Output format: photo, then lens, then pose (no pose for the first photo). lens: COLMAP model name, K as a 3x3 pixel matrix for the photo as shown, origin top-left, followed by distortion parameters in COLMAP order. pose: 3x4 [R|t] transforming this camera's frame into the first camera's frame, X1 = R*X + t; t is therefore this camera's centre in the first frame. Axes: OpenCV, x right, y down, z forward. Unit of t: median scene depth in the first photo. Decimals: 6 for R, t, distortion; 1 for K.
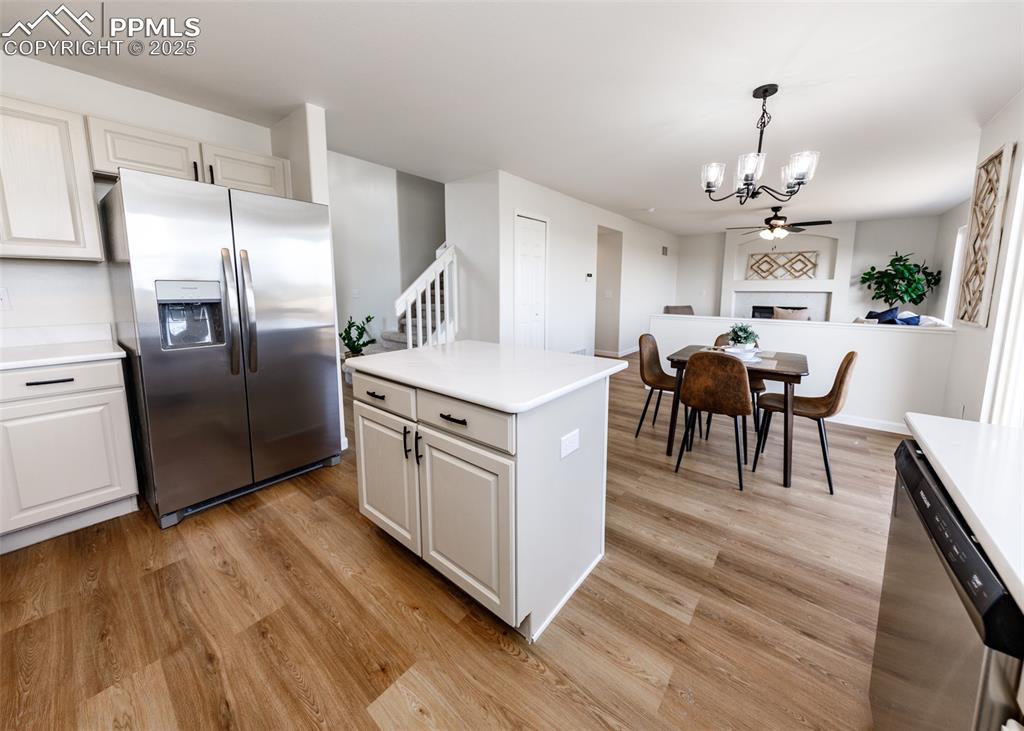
lens RADIAL K [[369.0, 0, 526.1], [0, 369.0, 329.4], [0, 0, 1]] dist [0.005318, -0.000341]
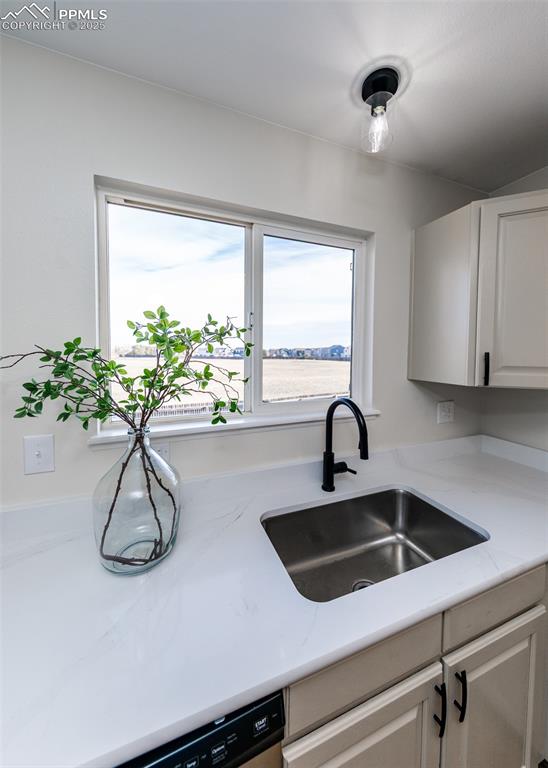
lens RADIAL K [[276.7, 0, 275.0], [0, 276.7, 363.5], [0, 0, 1]] dist [0.005318, -0.000341]
pose [[-0.867935, -0.038578, 0.495178, 0.146922], [0.042962, 0.987411, 0.152230, -0.142831], [-0.494817, 0.153399, -0.855351, 0.324857]]
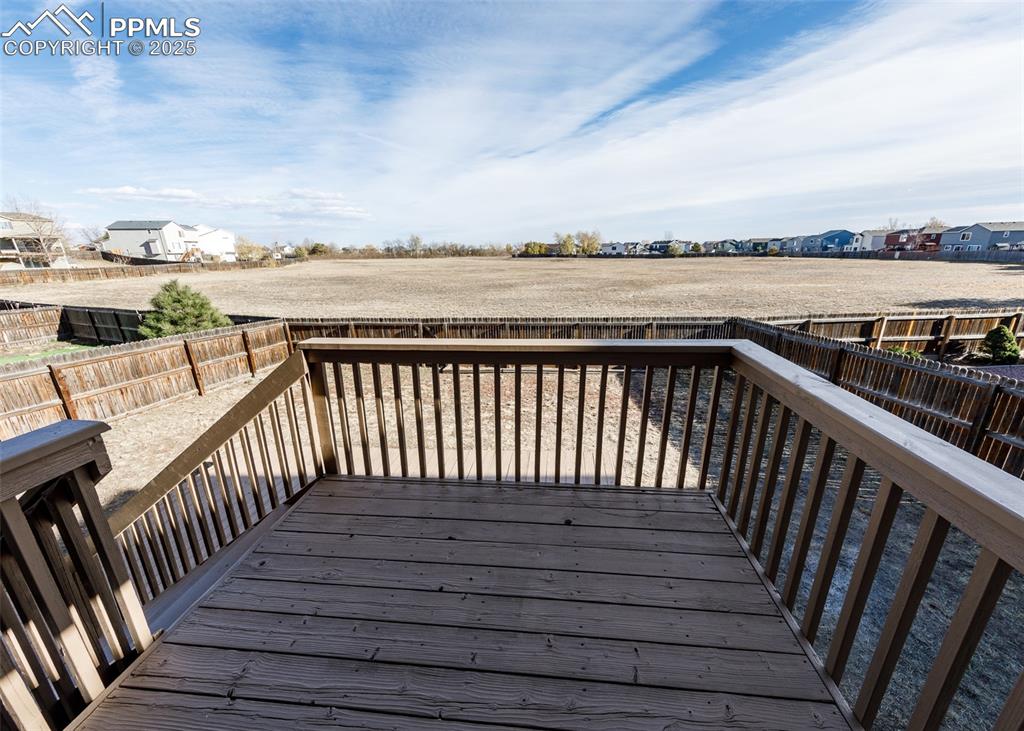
lens RADIAL K [[350.1, 0, 528.3], [0, 350.1, 339.4], [0, 0, 1]] dist [0.009768, -0.000795]
pose [[-0.560402, -0.205920, 0.802213, 0.852658], [0.111624, 0.940983, 0.319518, -0.101998], [-0.820664, 0.268605, -0.504343, 0.471762]]
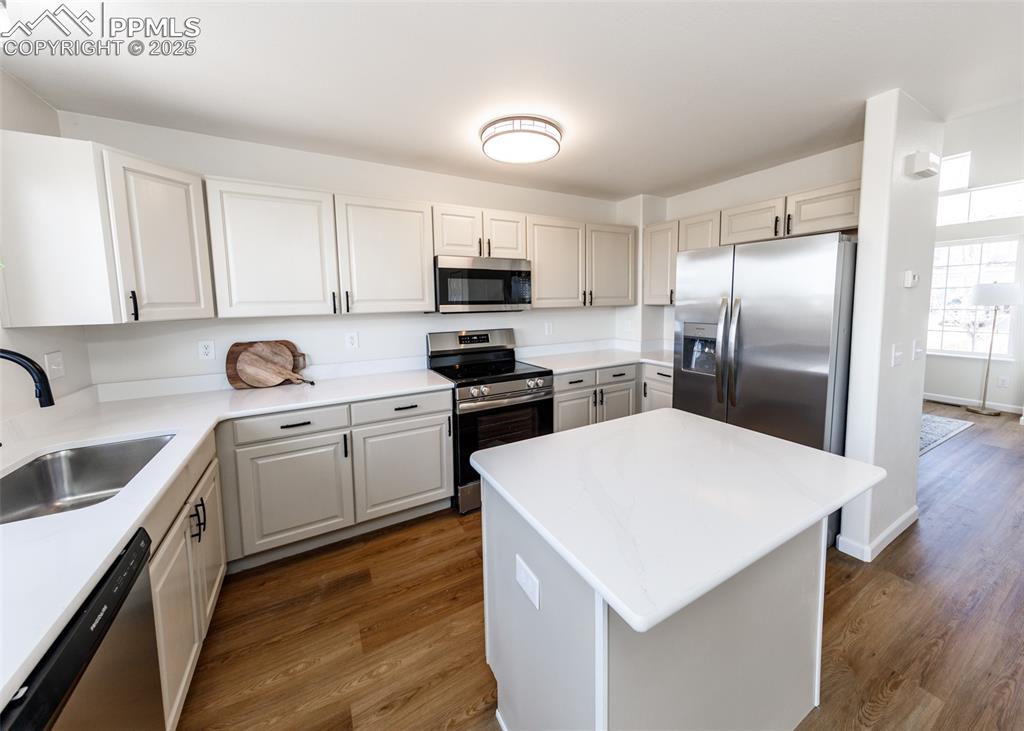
lens RADIAL K [[369.0, 0, 517.6], [0, 369.0, 327.8], [0, 0, 1]] dist [0.005318, -0.000341]
pose [[-0.373232, 0.072710, -0.924884, 0.429398], [-0.094005, 0.988829, 0.115672, -0.152987], [0.922963, 0.130116, -0.362228, 0.649681]]
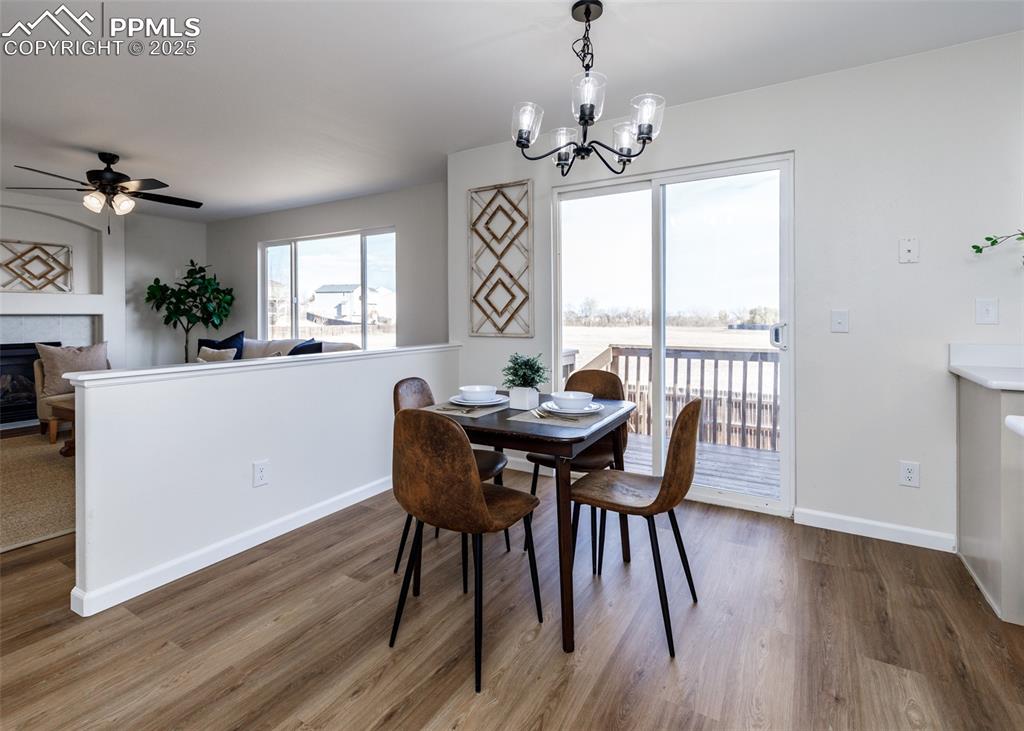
lens RADIAL K [[498.8, 0, 496.2], [0, 498.8, 314.7], [0, 0, 1]] dist [-0.004803, -0.000913]
pose [[-0.114219, -0.002715, 0.993452, -0.225236], [0.115929, 0.993128, 0.016043, -0.100388], [-0.986668, 0.117002, -0.113119, 1.199665]]
